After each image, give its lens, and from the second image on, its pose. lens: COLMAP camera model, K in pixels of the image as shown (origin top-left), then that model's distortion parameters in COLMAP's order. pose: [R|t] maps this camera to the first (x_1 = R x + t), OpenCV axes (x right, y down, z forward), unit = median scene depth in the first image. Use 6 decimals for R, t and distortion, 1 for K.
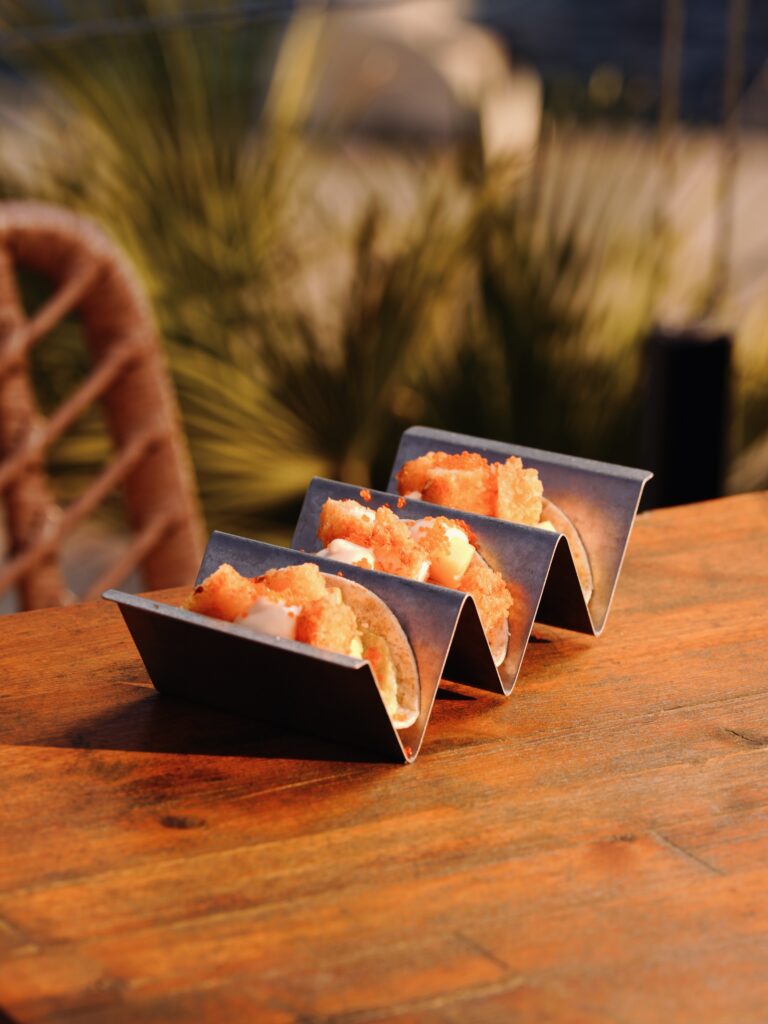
lens RADIAL K [[5087.2, 0, 384.0], [0, 5087.2, 512.0], [0, 0, 1]] dist [0.061364, -0.971011]
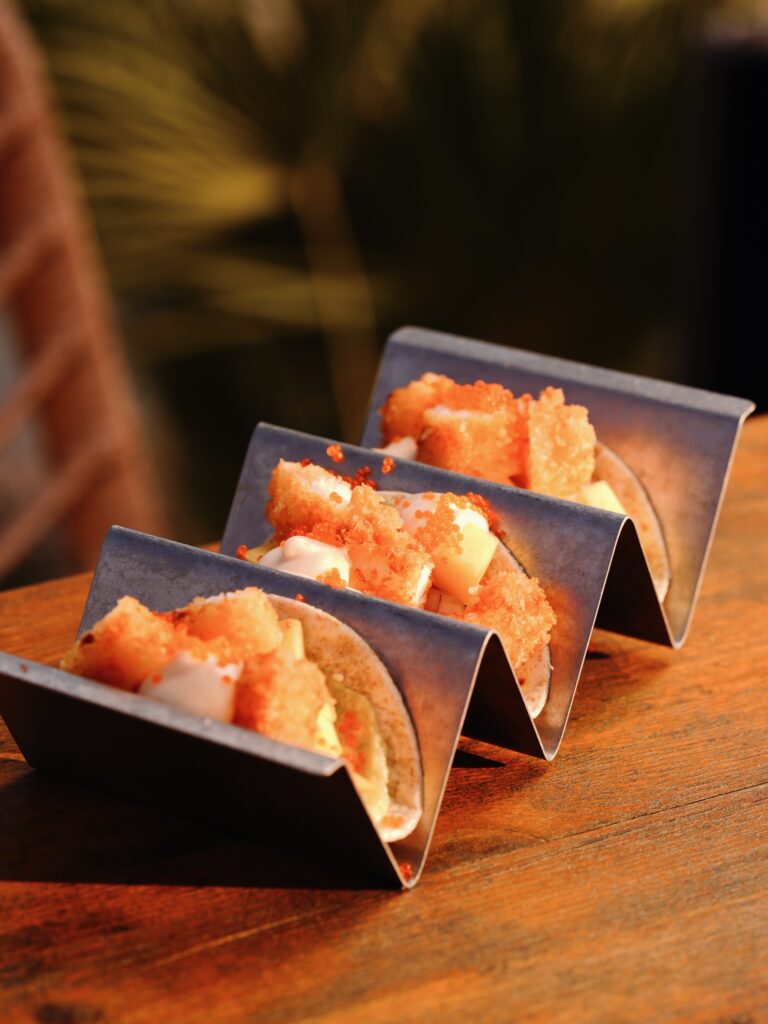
lens RADIAL K [[5087.2, 0, 384.0], [0, 5087.2, 512.0], [0, 0, 1]] dist [0.061364, -0.971011]
pose [[0.999802, -0.019352, 0.004524, -0.000331], [0.018780, 0.994448, 0.103542, -0.068870], [-0.006502, -0.103437, 0.994615, 0.337595]]
